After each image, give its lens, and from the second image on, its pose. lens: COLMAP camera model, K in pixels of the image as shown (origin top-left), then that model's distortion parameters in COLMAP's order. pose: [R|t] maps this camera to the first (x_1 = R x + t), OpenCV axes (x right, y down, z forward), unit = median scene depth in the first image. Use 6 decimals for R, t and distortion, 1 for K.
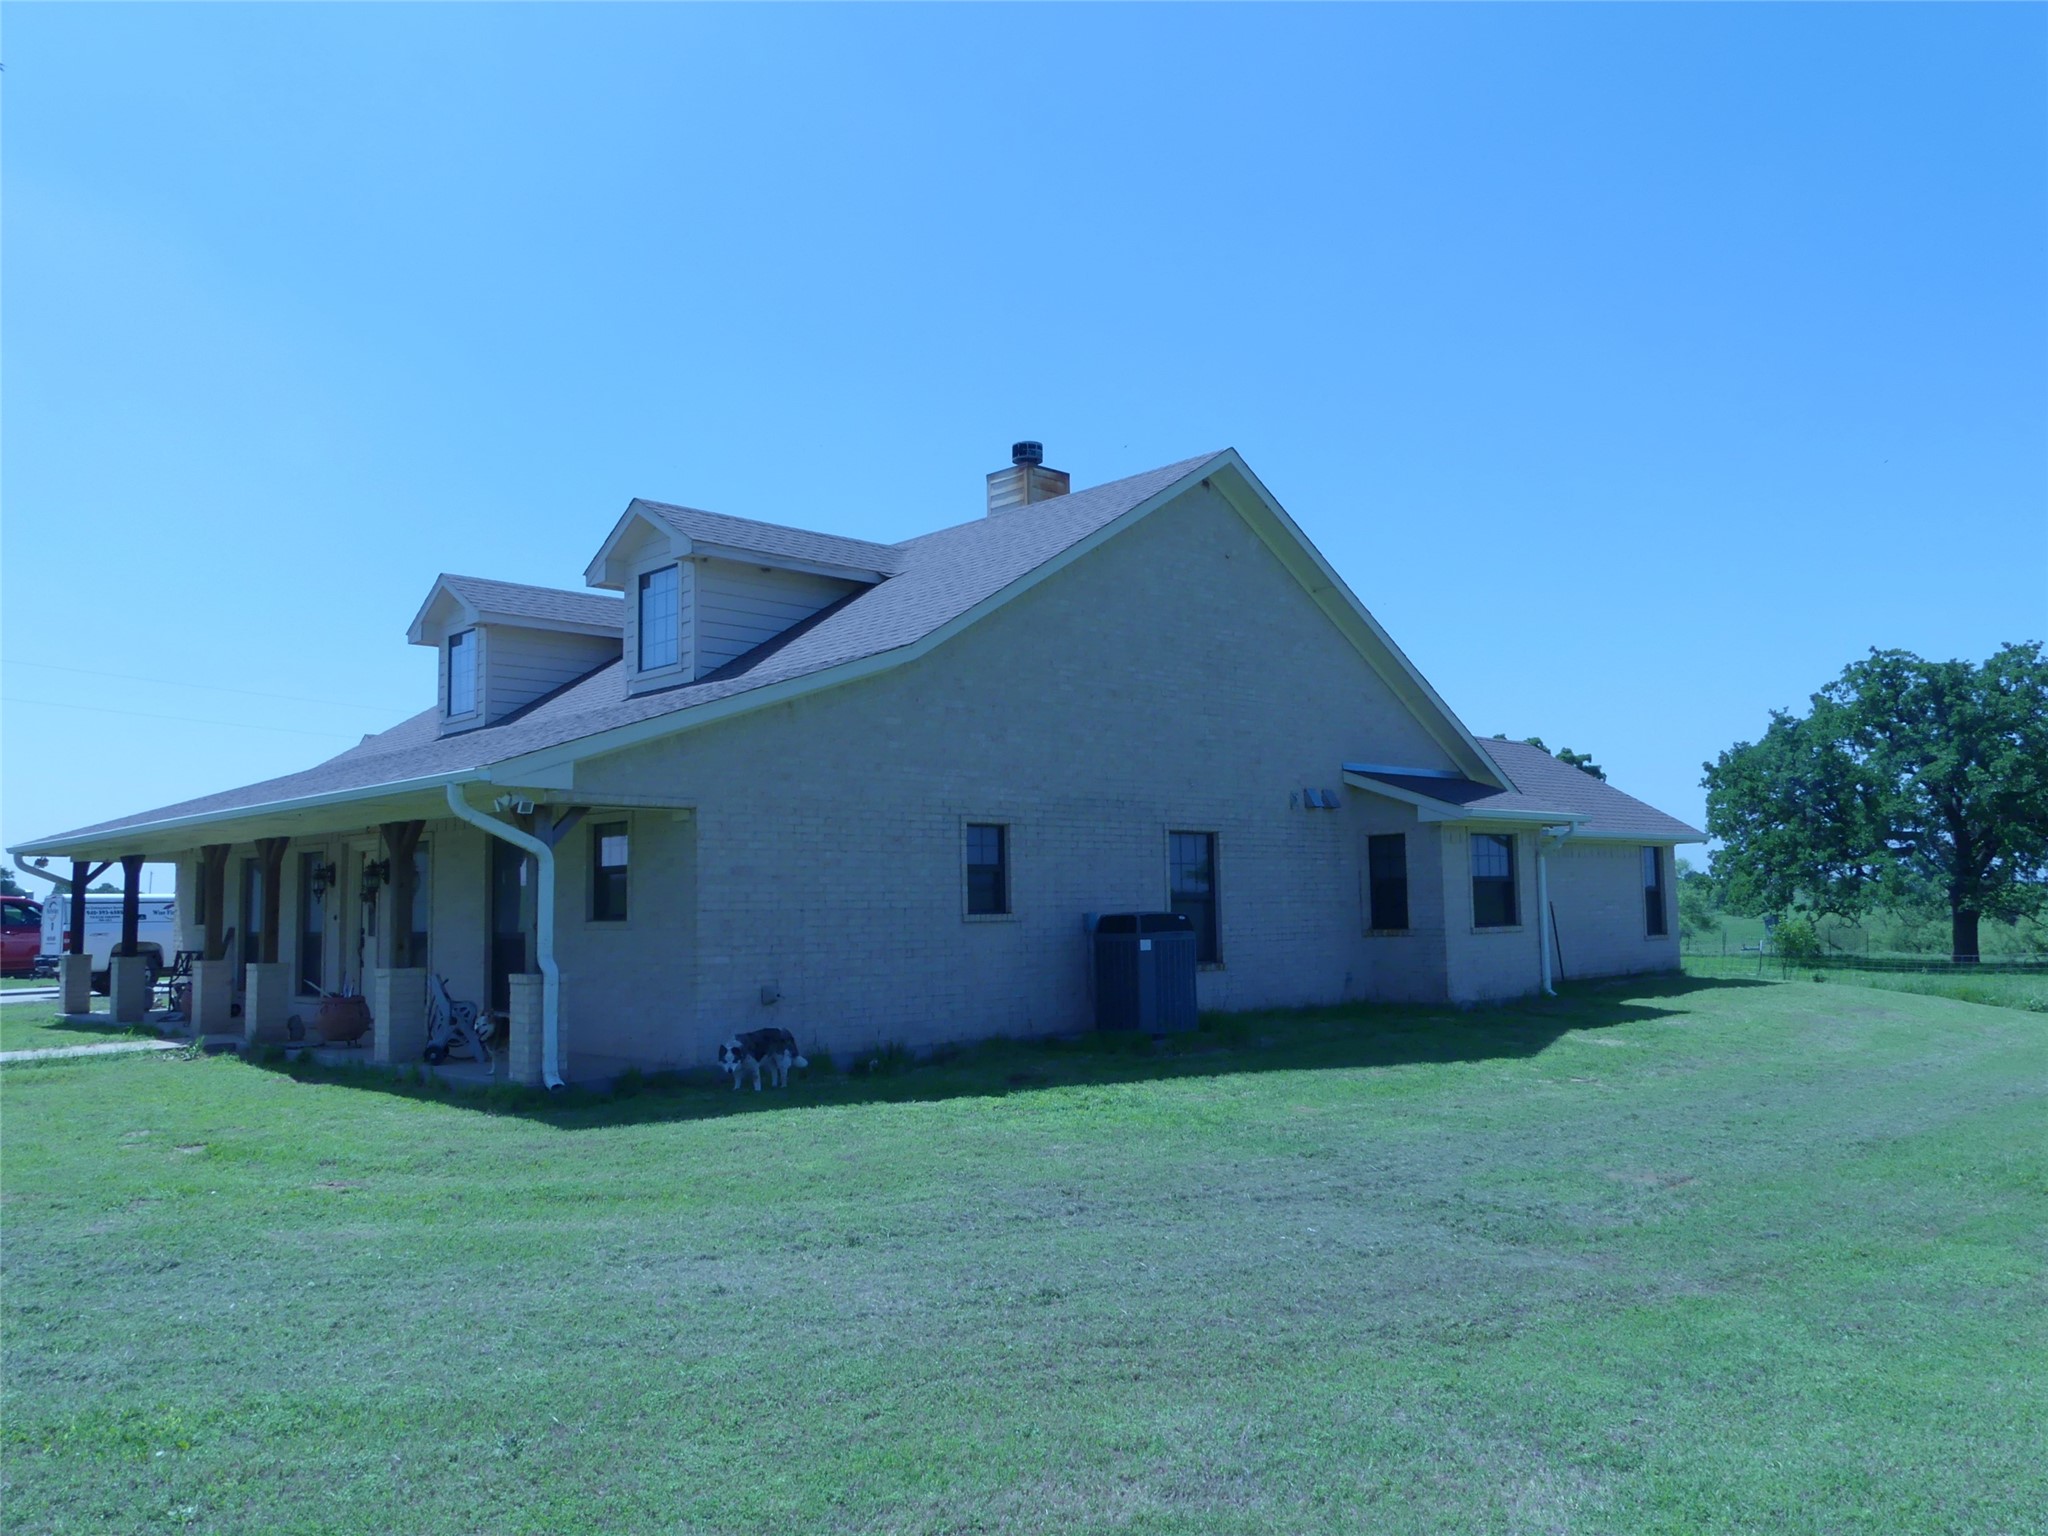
lens RADIAL K [[1555.8, 0, 1018.4], [0, 1555.8, 760.5], [0, 0, 1]] dist [-0.018612, 0.013889]
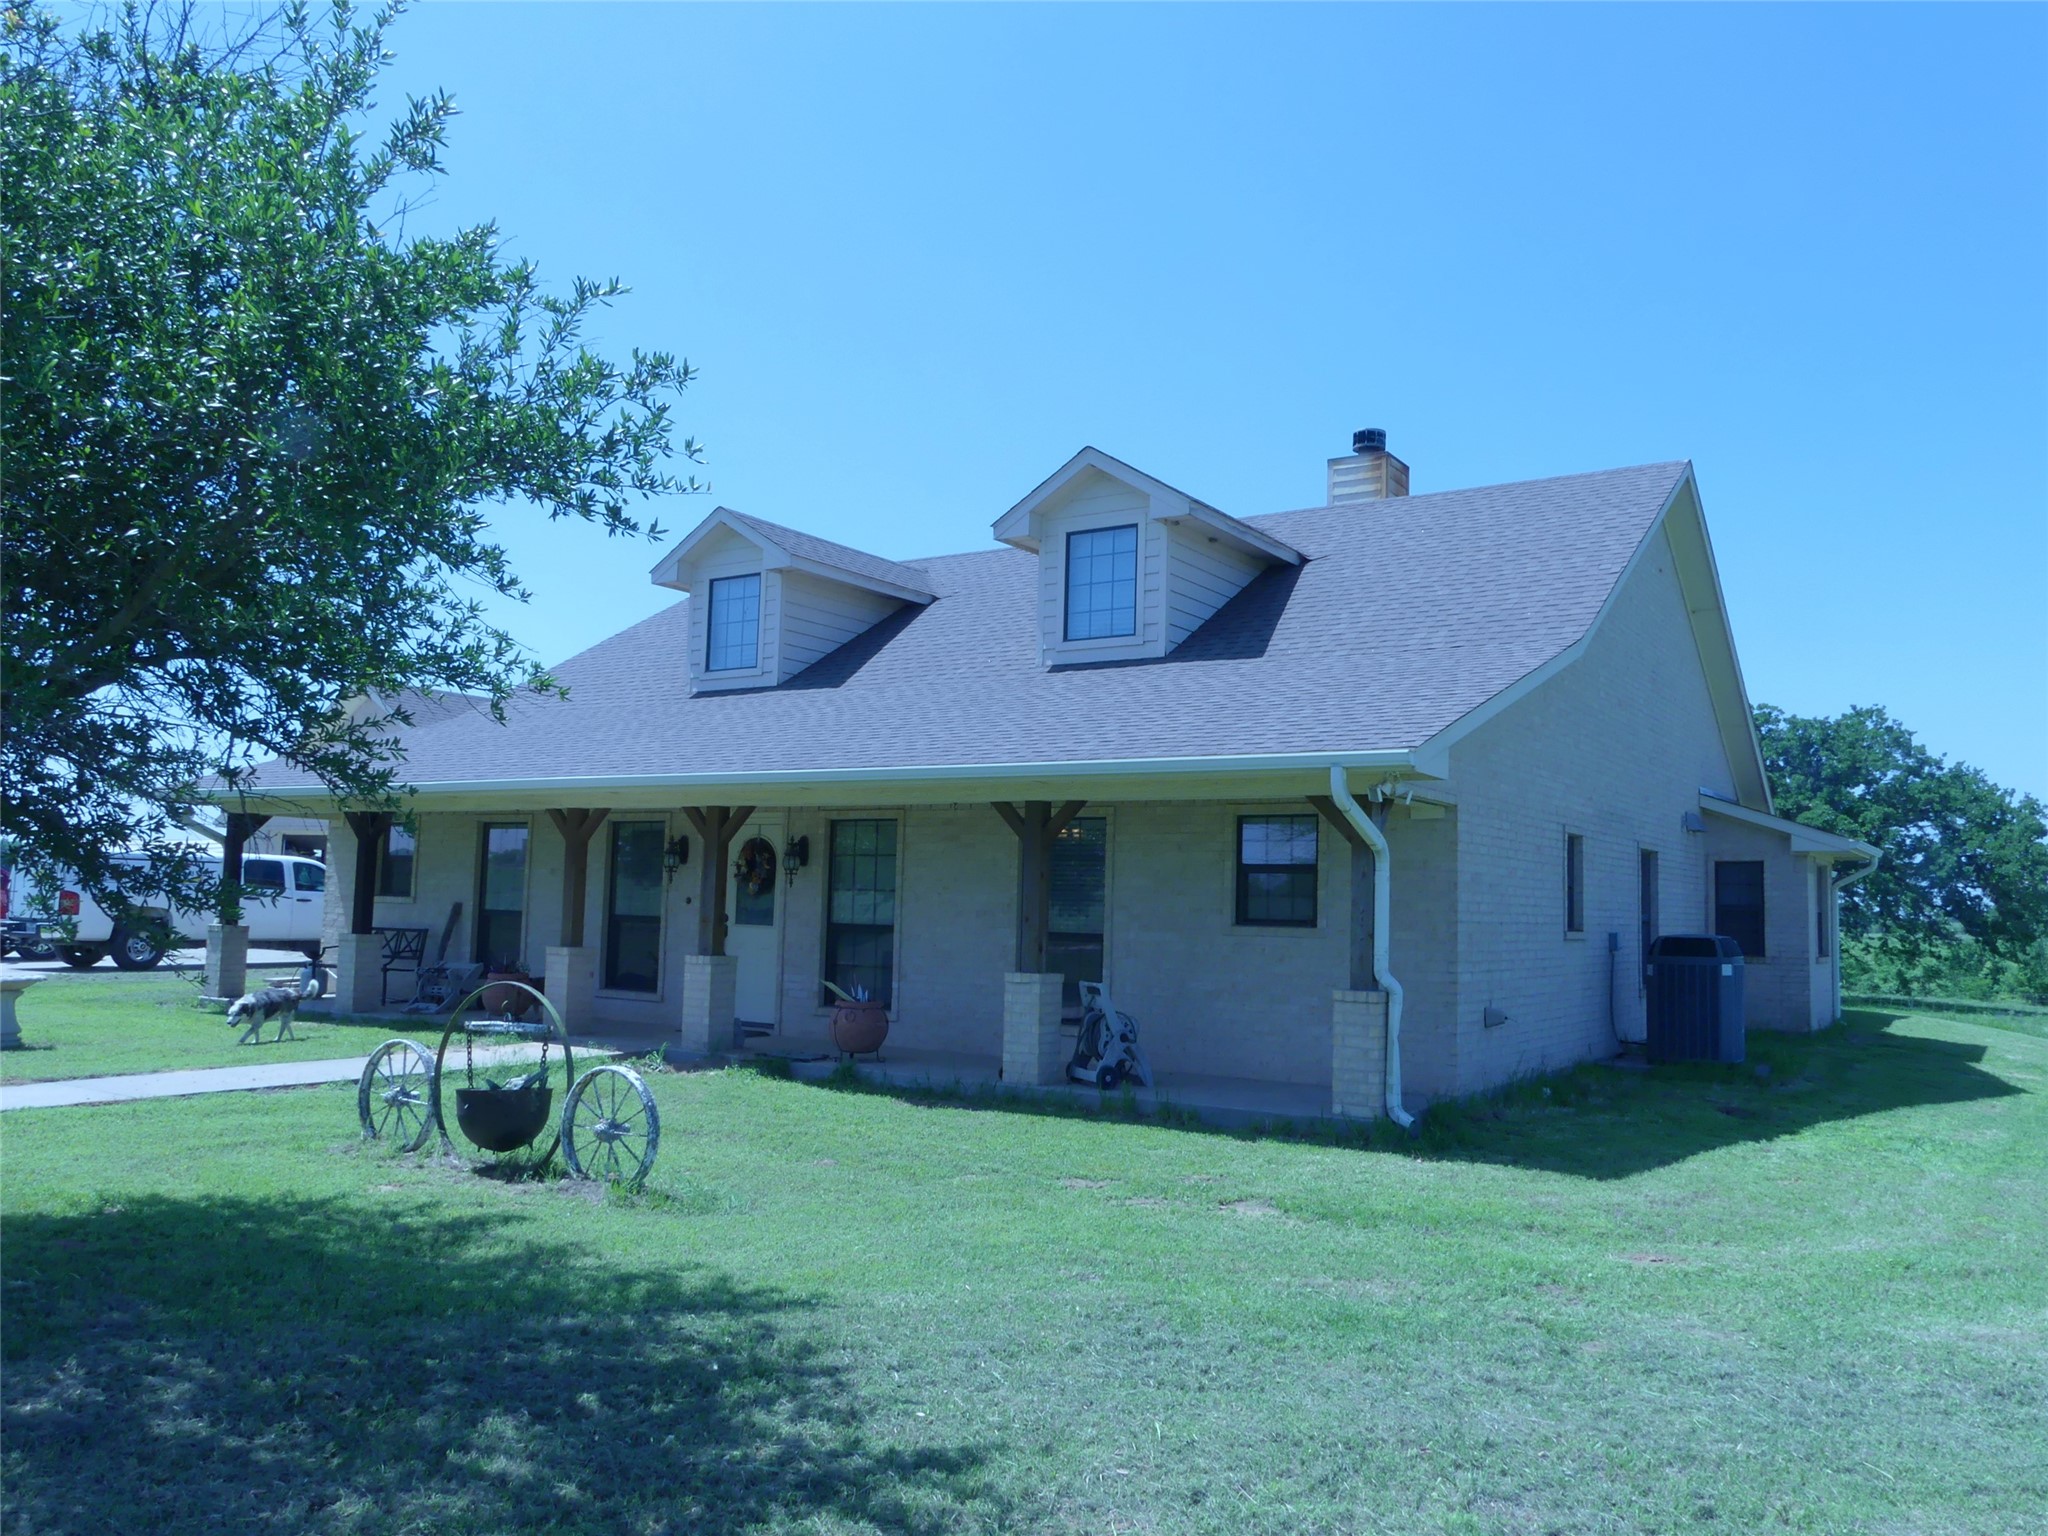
lens RADIAL K [[1555.8, 0, 1022.5], [0, 1555.8, 767.7], [0, 0, 1]] dist [-0.018612, 0.013889]
pose [[0.973252, 0.061645, 0.221314, -0.450022], [-0.062916, 0.998018, -0.001308, 0.018008], [-0.220956, -0.012652, 0.975202, 0.133081]]
